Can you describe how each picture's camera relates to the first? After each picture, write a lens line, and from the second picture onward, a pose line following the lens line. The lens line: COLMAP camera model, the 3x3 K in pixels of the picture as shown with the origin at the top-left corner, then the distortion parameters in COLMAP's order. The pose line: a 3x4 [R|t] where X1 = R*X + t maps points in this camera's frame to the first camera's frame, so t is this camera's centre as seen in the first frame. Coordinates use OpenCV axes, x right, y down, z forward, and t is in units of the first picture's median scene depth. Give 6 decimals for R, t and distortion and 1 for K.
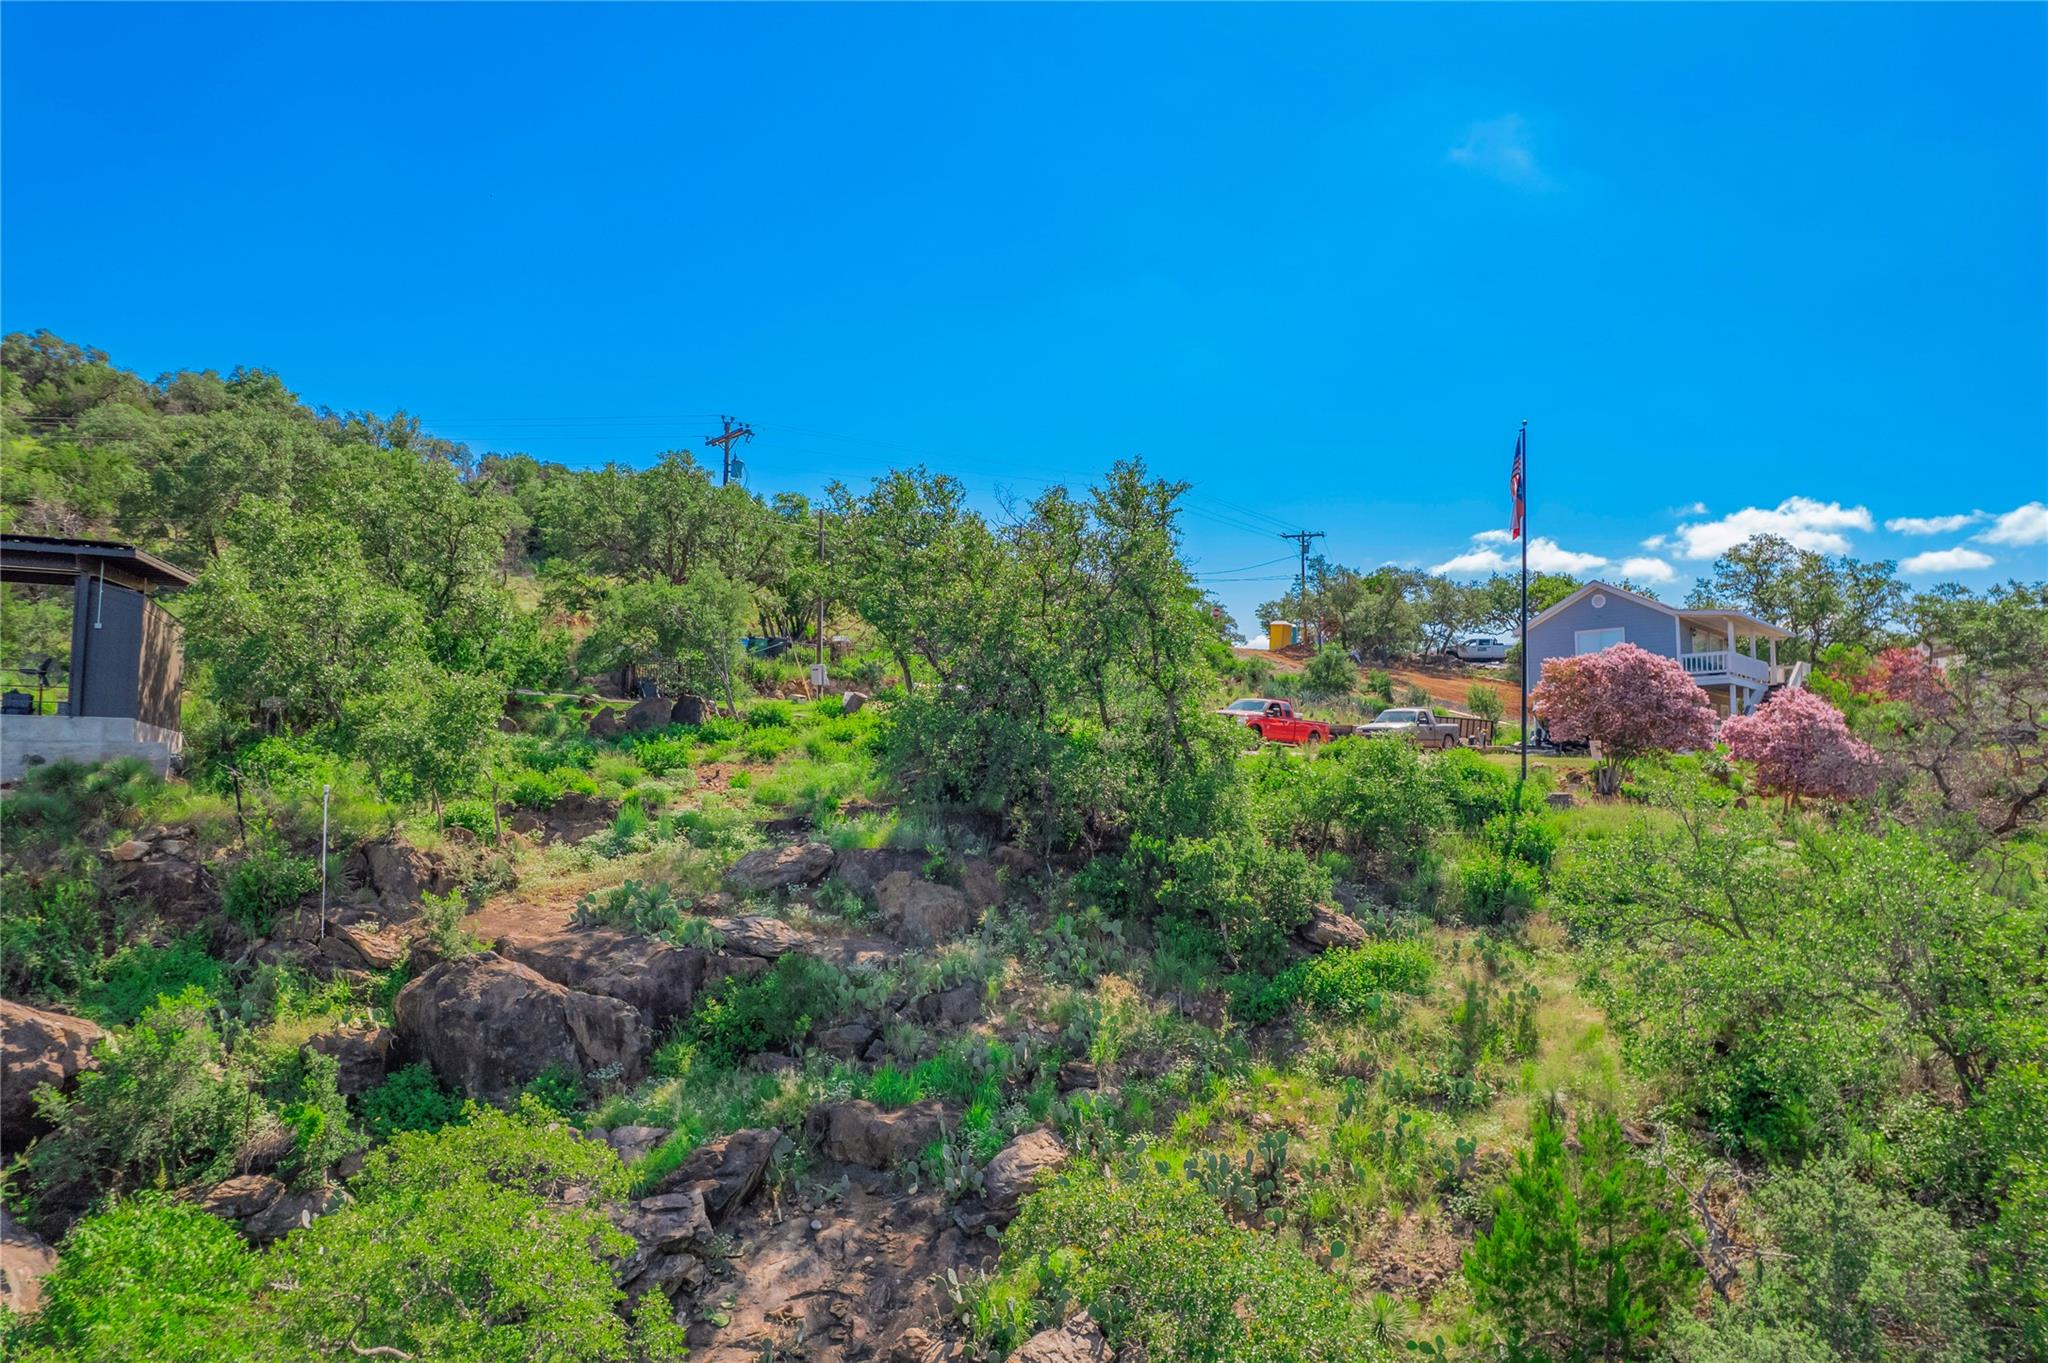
lens RADIAL K [[1315.0, 0, 1023.5], [0, 1315.0, 690.0], [0, 0, 1]] dist [-0.064573, 0.040673]
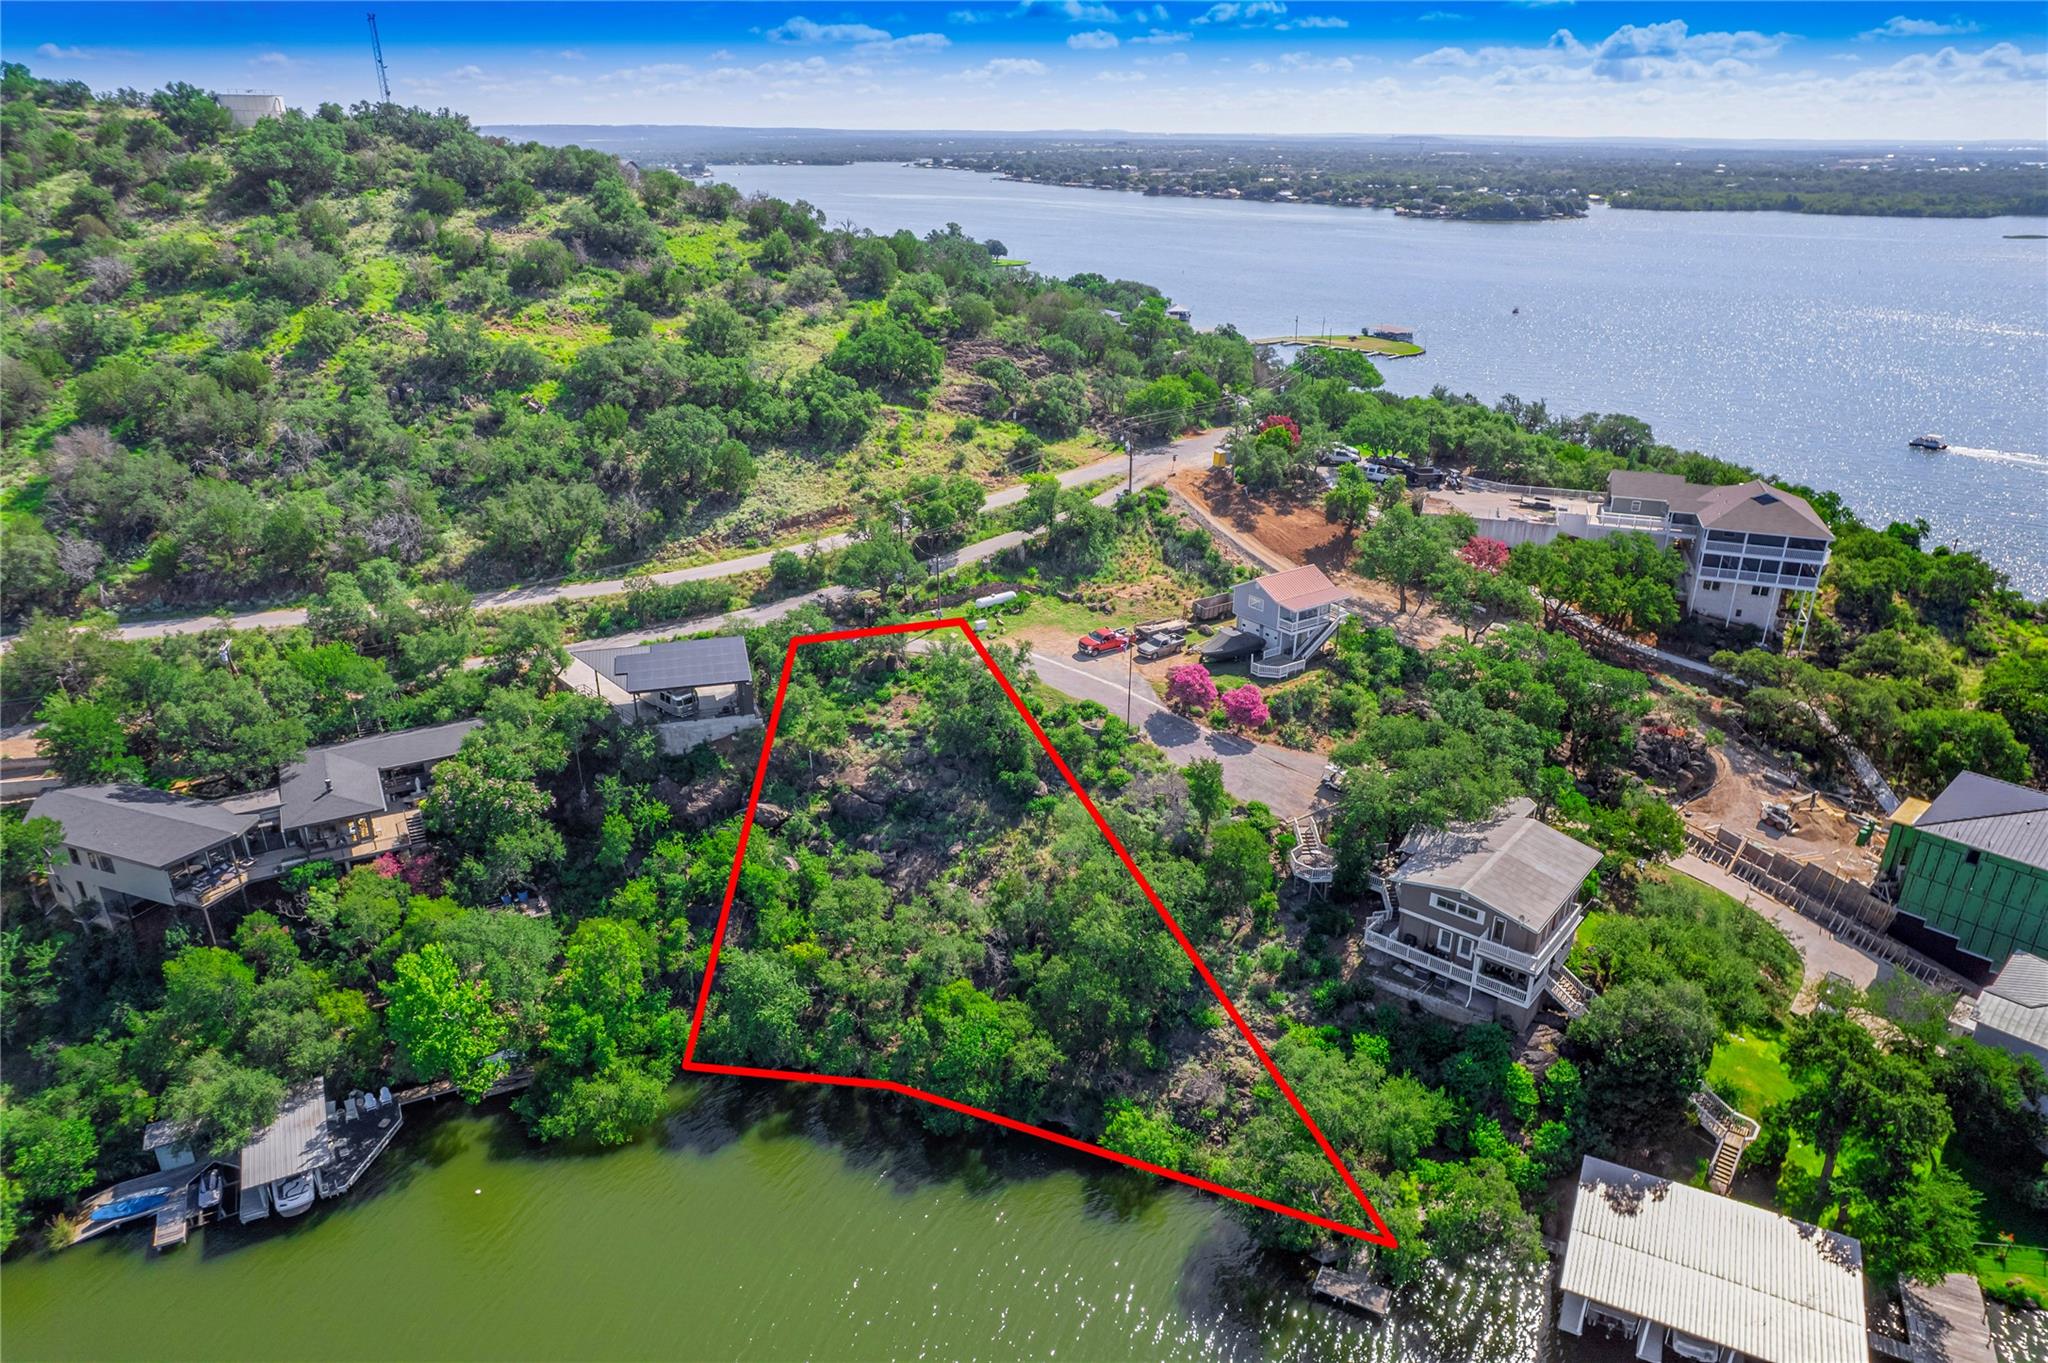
lens RADIAL K [[1311.8, 0, 1025.4], [0, 1311.8, 693.1], [0, 0, 1]] dist [-0.080042, 0.076661]
pose [[0.985218, 0.066102, -0.158036, 0.803517], [0.016336, 0.882092, 0.470793, -2.001076], [0.170523, -0.466416, 0.867974, -2.426166]]
